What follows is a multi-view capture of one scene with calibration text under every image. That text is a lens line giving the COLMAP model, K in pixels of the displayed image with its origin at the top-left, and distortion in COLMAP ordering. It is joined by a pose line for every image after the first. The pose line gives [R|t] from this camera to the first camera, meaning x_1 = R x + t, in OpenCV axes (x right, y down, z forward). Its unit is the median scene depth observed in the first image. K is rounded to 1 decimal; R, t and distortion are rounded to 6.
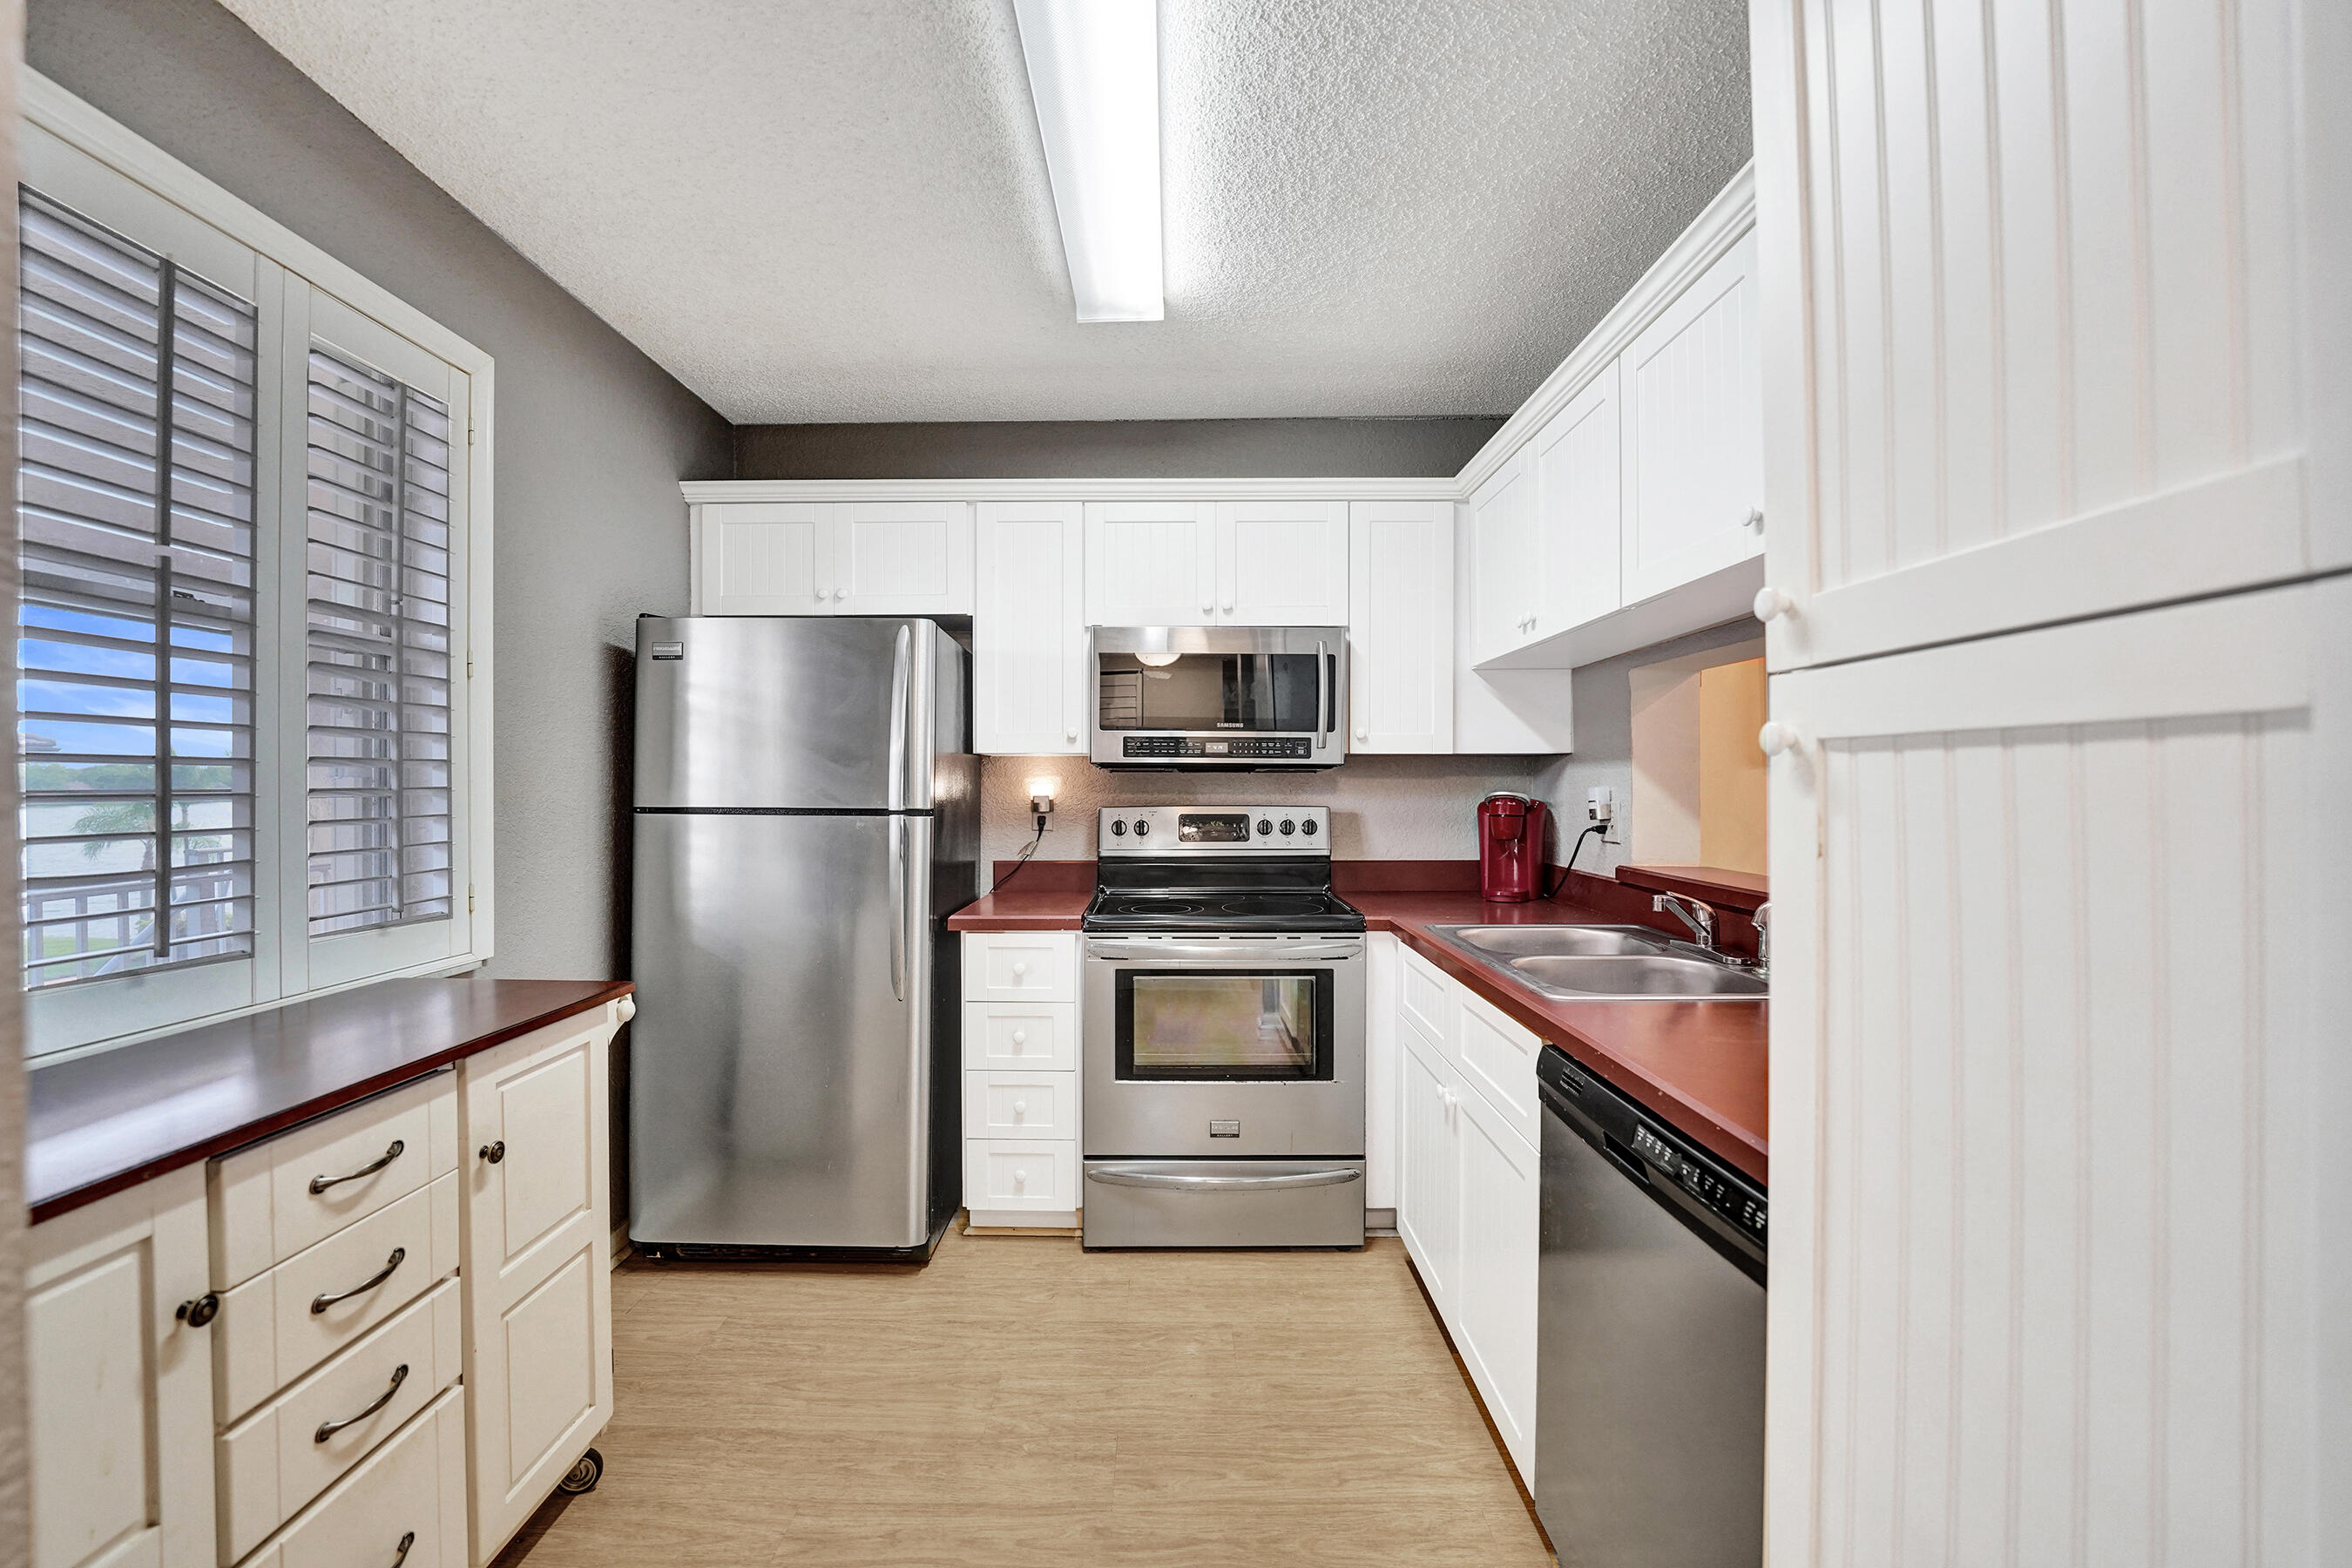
lens RADIAL K [[963.0, 0, 1163.5], [0, 963.0, 786.4], [0, 0, 1]] dist [-0.023058, -0.000061]
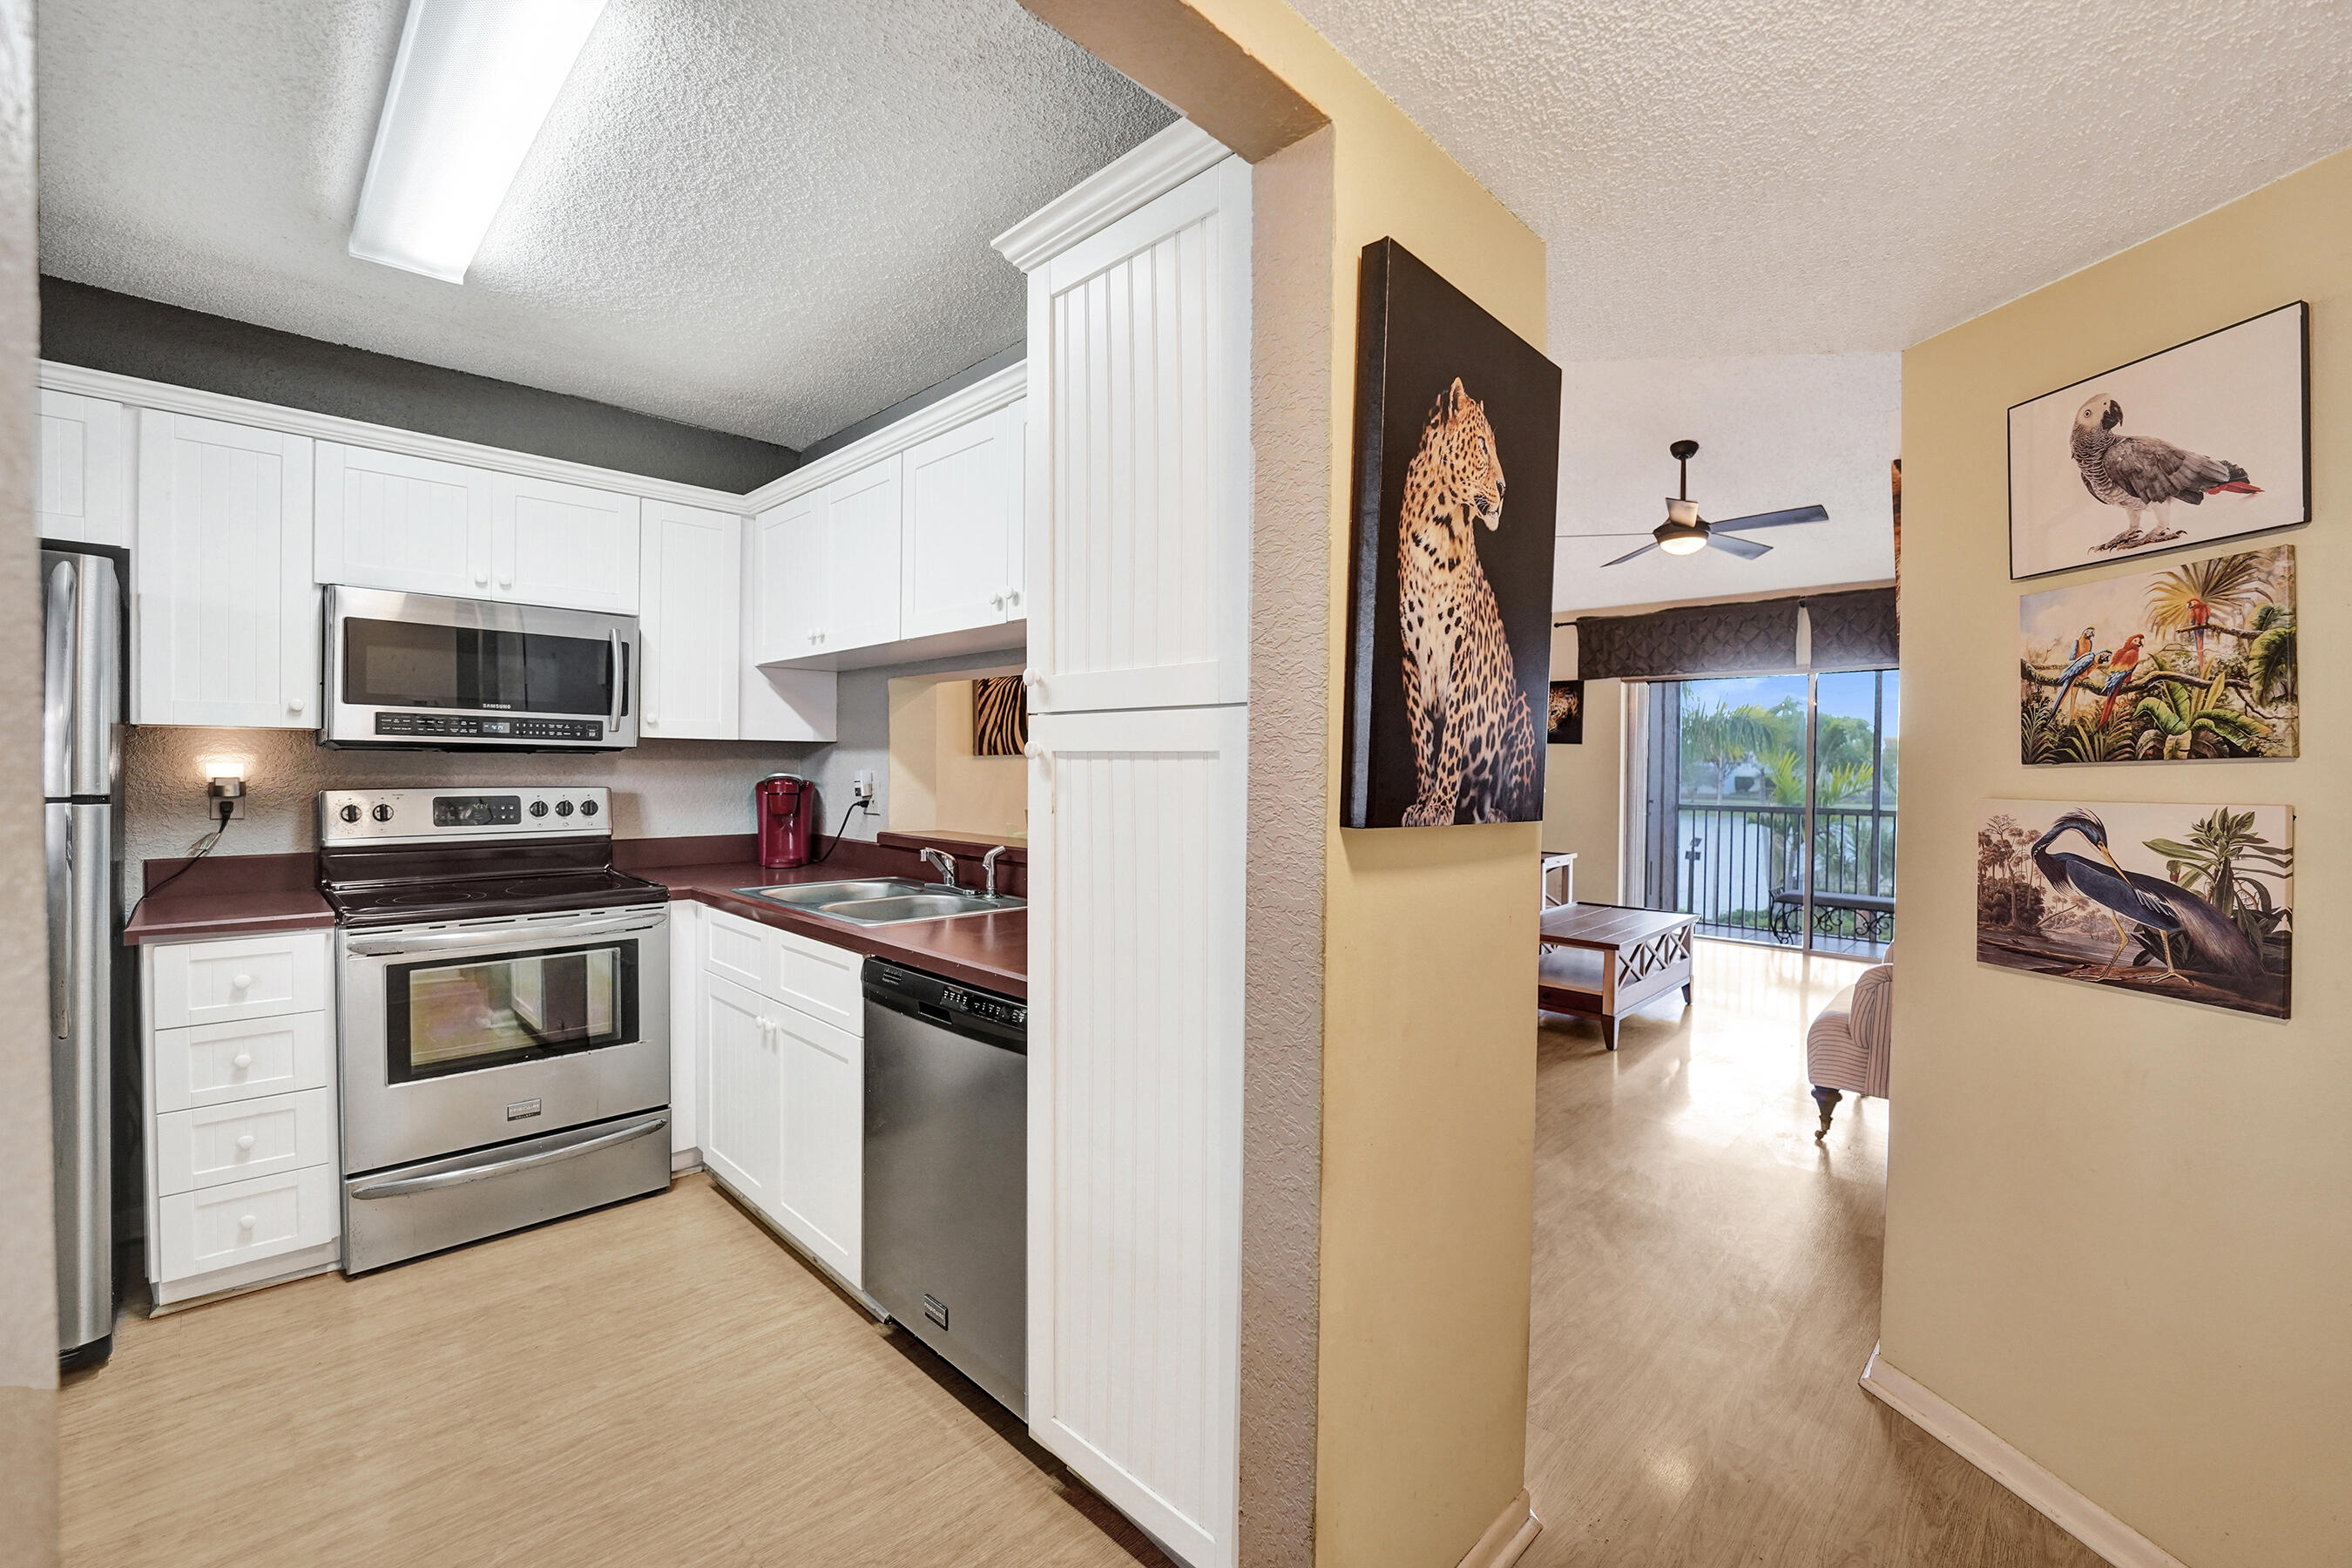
lens RADIAL K [[966.6, 0, 1172.0], [0, 966.6, 776.9], [0, 0, 1]] dist [-0.011478, 0.004012]
pose [[0.693917, -0.000932, 0.720054, -0.180594], [-0.008796, 0.999914, 0.009771, -0.006542], [-0.720001, -0.013114, 0.693849, -0.172462]]
